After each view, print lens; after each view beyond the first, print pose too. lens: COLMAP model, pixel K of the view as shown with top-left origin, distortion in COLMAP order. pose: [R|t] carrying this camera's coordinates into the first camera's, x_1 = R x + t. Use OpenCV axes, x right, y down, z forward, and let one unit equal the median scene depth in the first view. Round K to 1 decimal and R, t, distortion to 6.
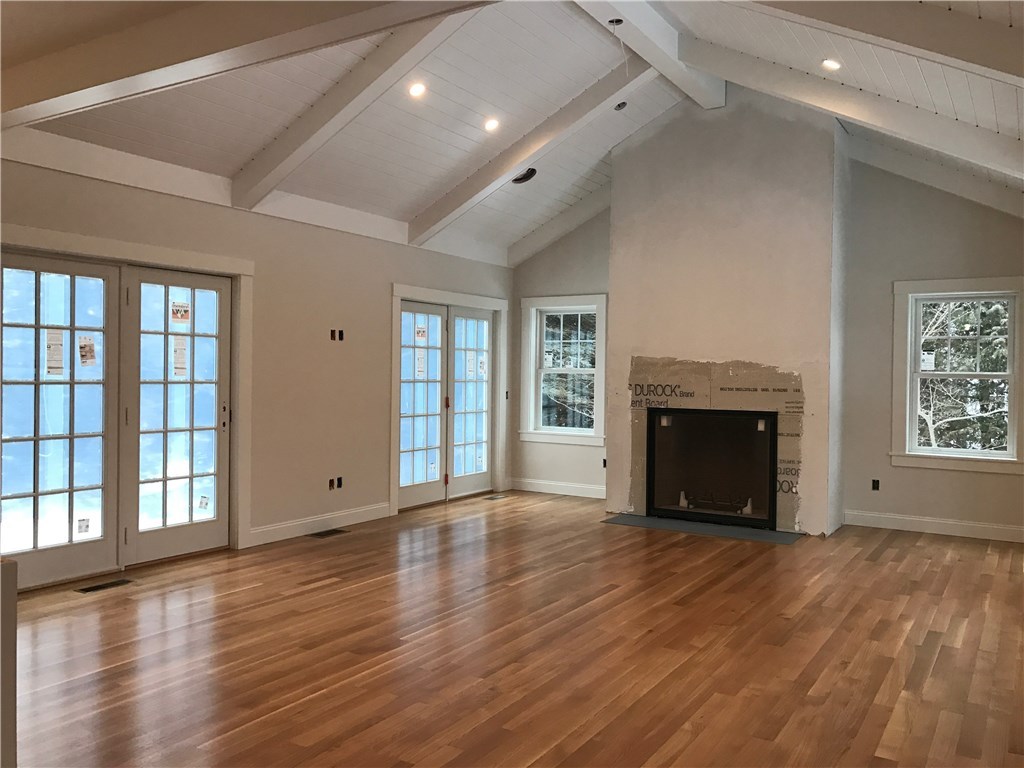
lens RADIAL K [[842.0, 0, 497.4], [0, 842.0, 384.5], [0, 0, 1]] dist [0.010495, -0.003592]
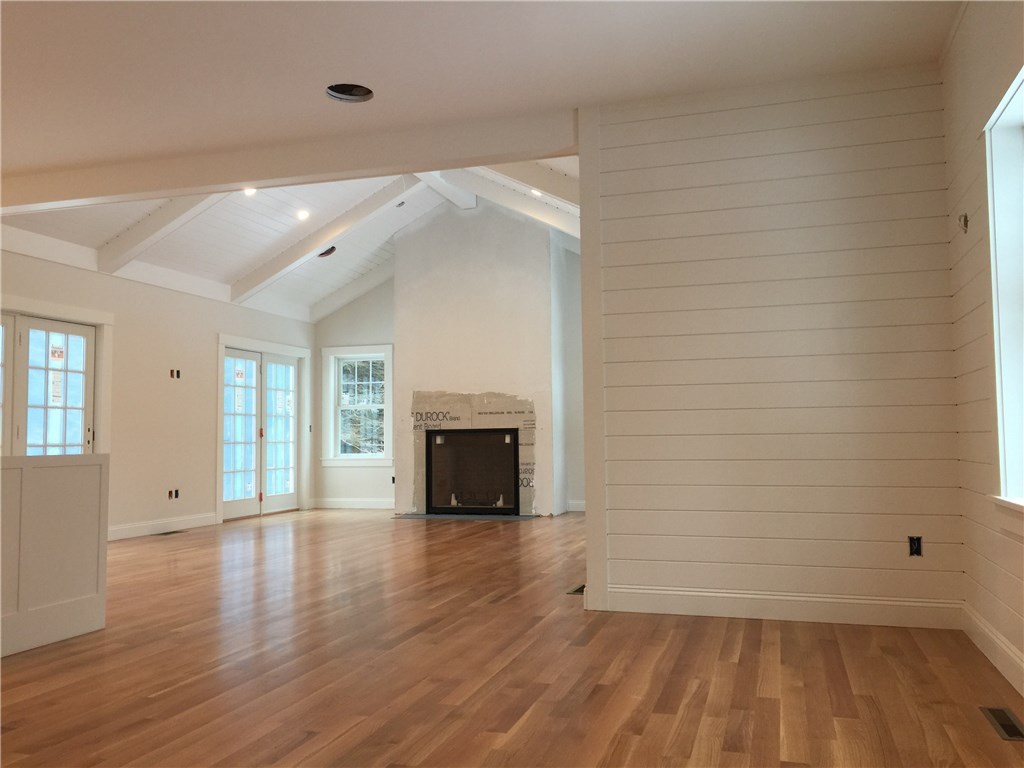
lens RADIAL K [[868.9, 0, 512.0], [0, 868.9, 384.0], [0, 0, 1]] dist [0.055220, -0.001361]
pose [[0.965030, -0.007453, 0.262033, -0.044460], [0.026145, 0.997348, -0.067919, 0.050796], [-0.260832, 0.072395, 0.962666, -0.332451]]
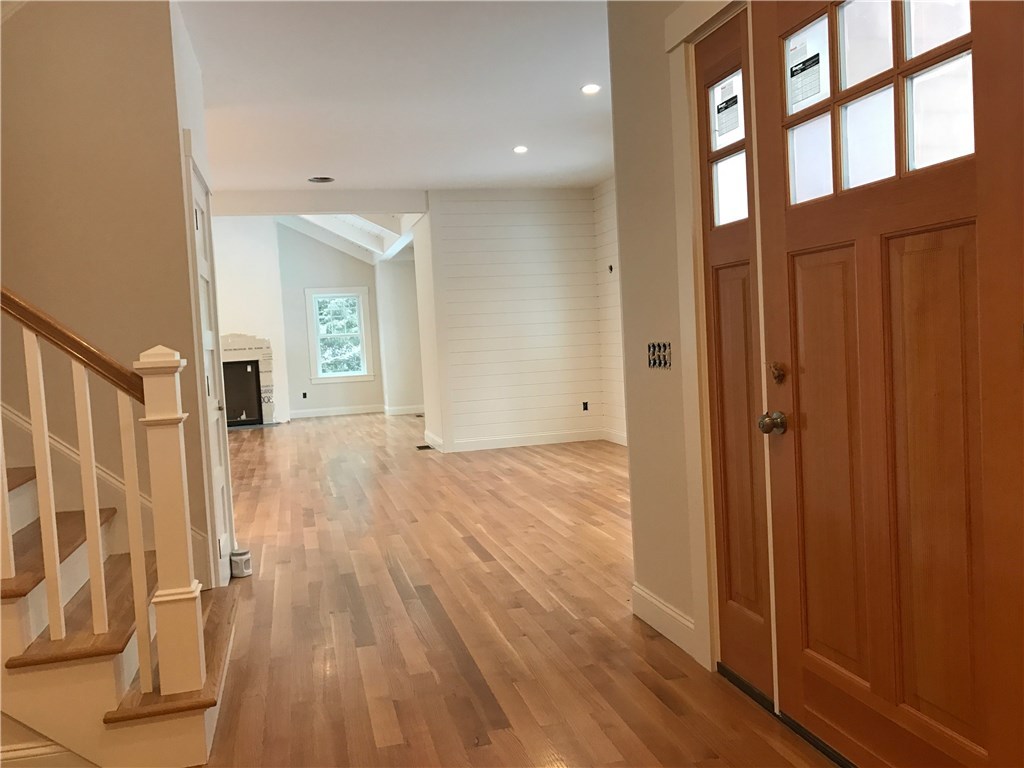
lens RADIAL K [[842.0, 0, 497.4], [0, 842.0, 384.5], [0, 0, 1]] dist [0.010495, -0.003592]
pose [[0.692577, -0.087911, 0.715967, -0.564439], [0.068678, 0.996073, 0.055869, 0.016823], [-0.718067, 0.010478, 0.695895, -0.589288]]
